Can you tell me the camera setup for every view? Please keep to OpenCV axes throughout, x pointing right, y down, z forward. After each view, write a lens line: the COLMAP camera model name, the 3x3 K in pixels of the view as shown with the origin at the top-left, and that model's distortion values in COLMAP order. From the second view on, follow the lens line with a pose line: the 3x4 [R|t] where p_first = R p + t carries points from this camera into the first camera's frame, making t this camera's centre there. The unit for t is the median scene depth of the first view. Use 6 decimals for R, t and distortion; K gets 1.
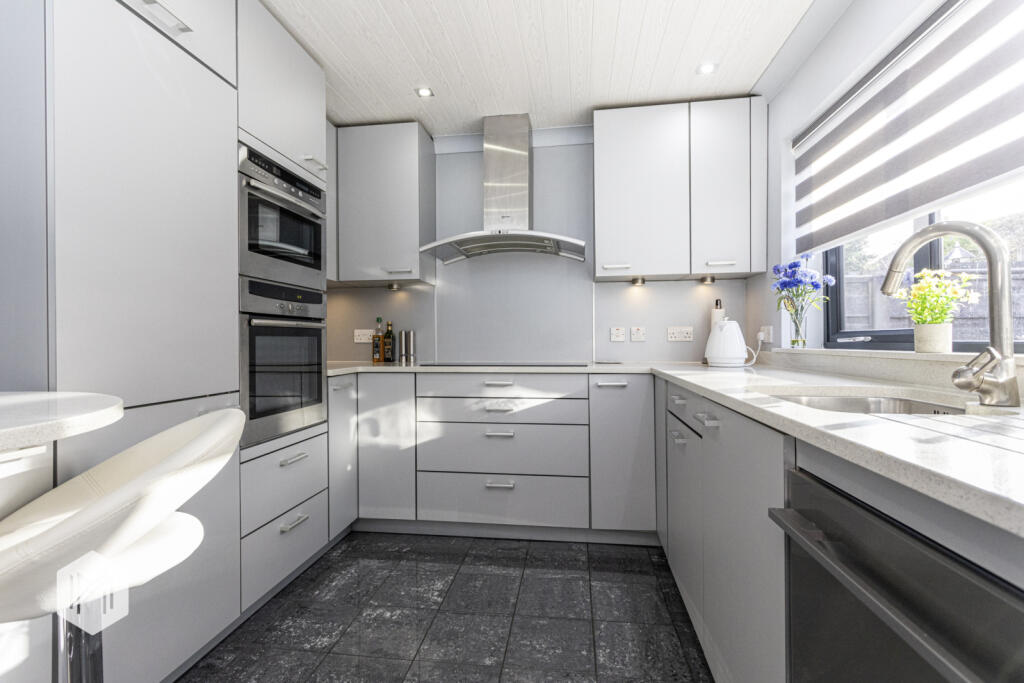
lens RADIAL K [[480.5, 0, 507.7], [0, 480.5, 340.3], [0, 0, 1]] dist [0.002553, 0.000751]
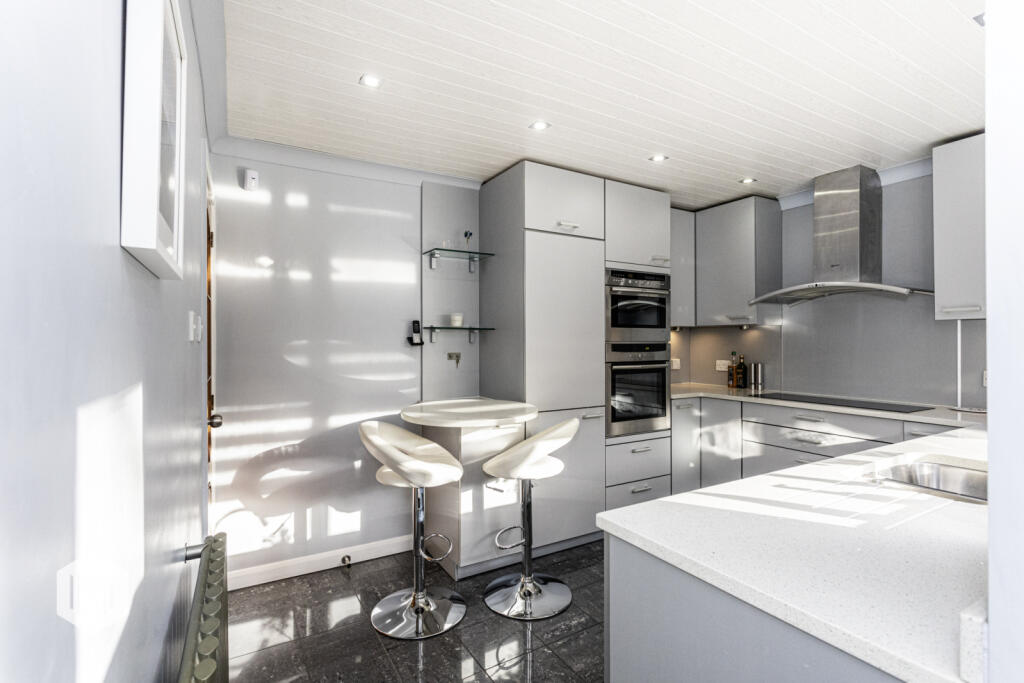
lens RADIAL K [[480.5, 0, 511.3], [0, 480.5, 340.5], [0, 0, 1]] dist [0.002553, 0.000751]
pose [[0.622089, 0.003721, -0.782937, 0.427027], [-0.001574, 0.999993, 0.003501, -0.097885], [0.782945, -0.000945, 0.622091, -0.272607]]
